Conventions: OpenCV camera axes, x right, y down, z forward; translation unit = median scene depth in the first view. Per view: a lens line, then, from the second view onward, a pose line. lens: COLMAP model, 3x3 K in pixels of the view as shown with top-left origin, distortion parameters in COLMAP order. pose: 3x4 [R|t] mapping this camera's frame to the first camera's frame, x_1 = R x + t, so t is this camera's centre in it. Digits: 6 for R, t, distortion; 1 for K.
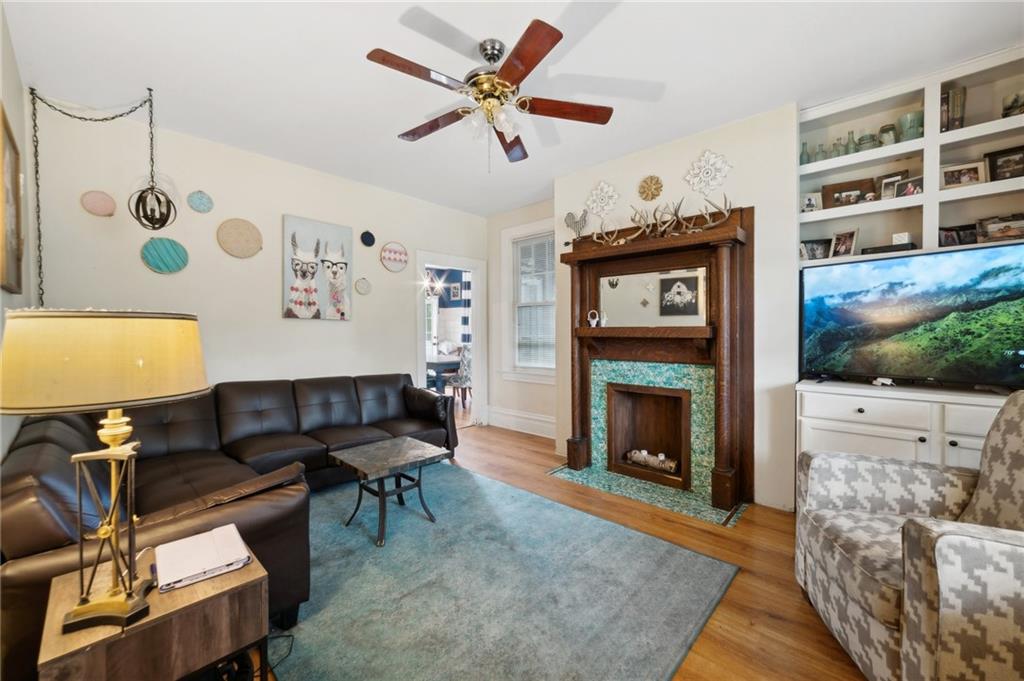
lens RADIAL K [[415.2, 0, 513.6], [0, 415.2, 336.9], [0, 0, 1]] dist [-0.009054, 0.003017]
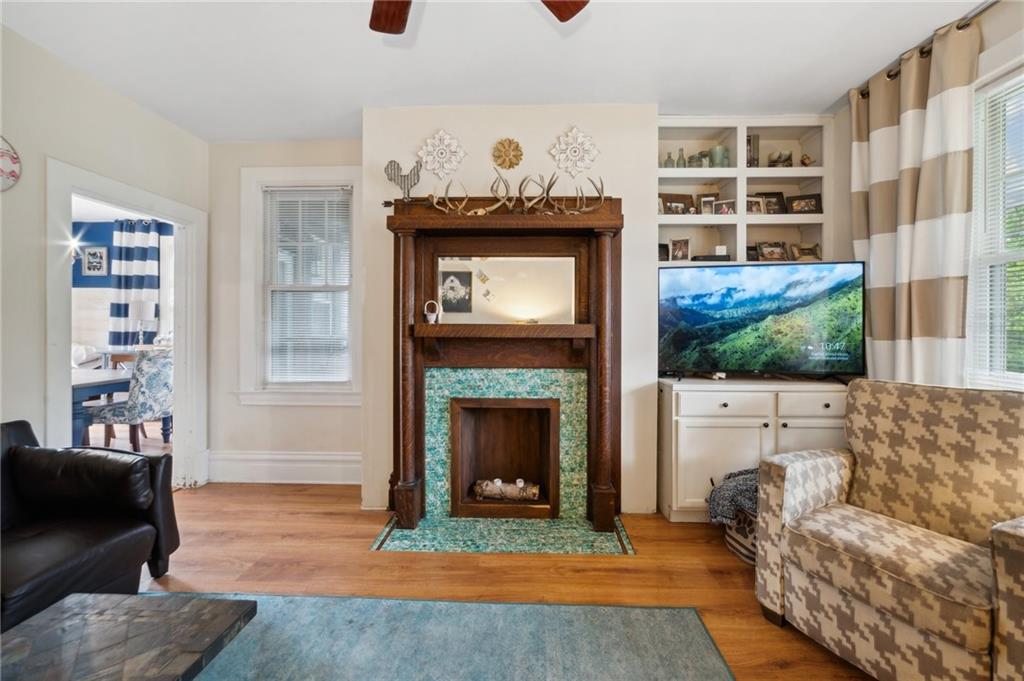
lens RADIAL K [[415.2, 0, 522.8], [0, 415.2, 325.9], [0, 0, 1]] dist [-0.009054, 0.003017]
pose [[0.749836, 0.009015, 0.661562, -0.196222], [0.004017, 0.999827, -0.018178, -0.006679], [-0.661611, 0.016288, 0.749670, 0.402295]]
